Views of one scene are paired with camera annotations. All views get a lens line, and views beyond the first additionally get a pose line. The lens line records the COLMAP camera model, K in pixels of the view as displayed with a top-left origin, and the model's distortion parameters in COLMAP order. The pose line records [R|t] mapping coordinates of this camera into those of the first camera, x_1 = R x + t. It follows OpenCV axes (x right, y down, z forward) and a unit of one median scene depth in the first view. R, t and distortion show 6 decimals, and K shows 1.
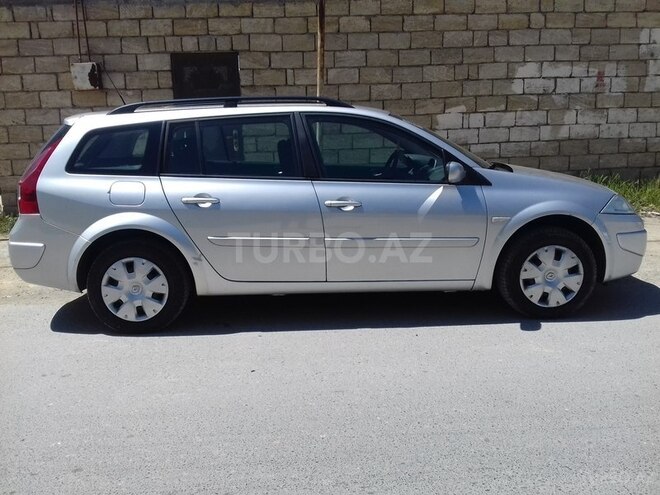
lens RADIAL K [[606.7, 0, 323.4], [0, 606.7, 232.0], [0, 0, 1]] dist [0.083626, -0.179414]
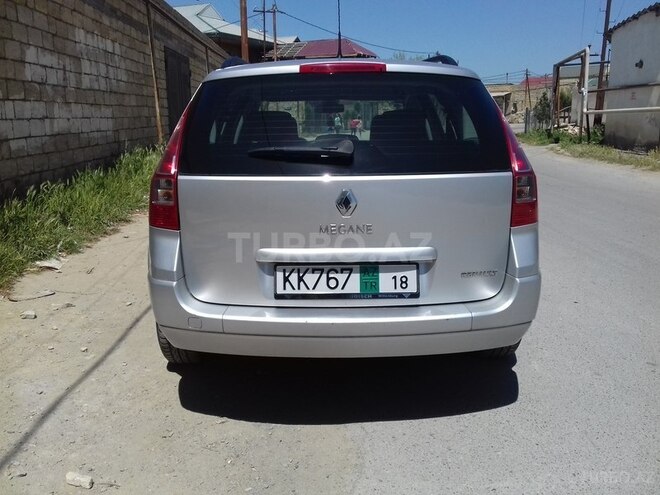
lens RADIAL K [[606.7, 0, 323.4], [0, 606.7, 232.0], [0, 0, 1]] dist [0.083626, -0.179414]
pose [[0.035471, -0.159702, 0.986528, -0.556382], [0.187608, 0.970663, 0.150388, -0.073939], [-0.981603, 0.179746, 0.064392, 0.593043]]
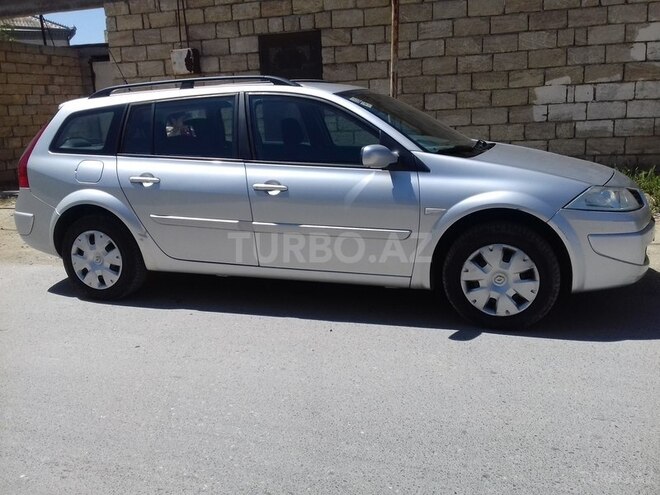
lens RADIAL K [[606.7, 0, 323.4], [0, 606.7, 232.0], [0, 0, 1]] dist [0.083626, -0.179414]
pose [[0.933988, 0.056634, -0.352787, 0.228853], [-0.043568, 0.998042, 0.044877, -0.011349], [0.354638, -0.026544, 0.934627, 0.062847]]
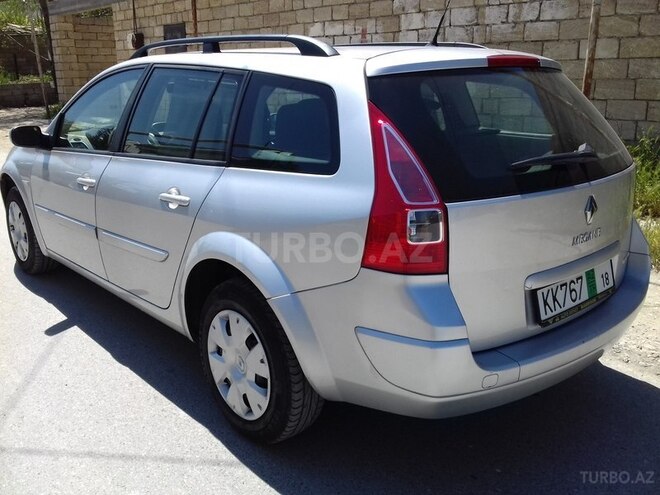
lens RADIAL K [[606.7, 0, 323.4], [0, 606.7, 232.0], [0, 0, 1]] dist [0.083626, -0.179414]
pose [[0.622440, 0.222818, -0.750280, 1.310620], [-0.139395, 0.974853, 0.173869, -0.096959], [0.770154, -0.003638, 0.637848, 0.281877]]
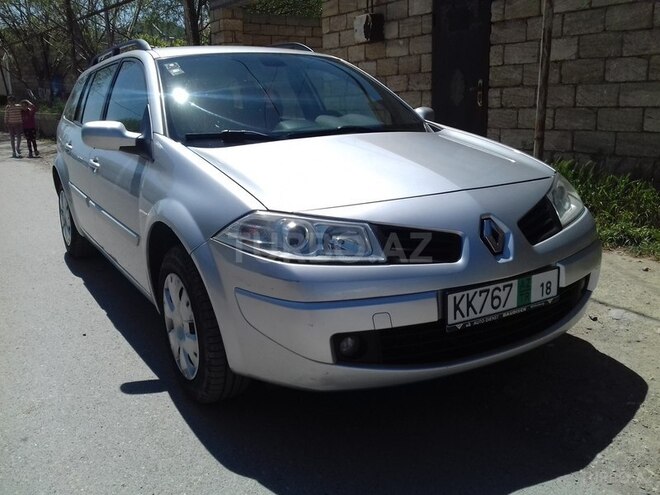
lens RADIAL K [[606.7, 0, 323.4], [0, 606.7, 232.0], [0, 0, 1]] dist [0.083626, -0.179414]
pose [[0.477183, 0.202075, -0.855255, 0.484494], [-0.138345, 0.978343, 0.153969, -0.066545], [0.867846, 0.044849, 0.494805, 0.428125]]
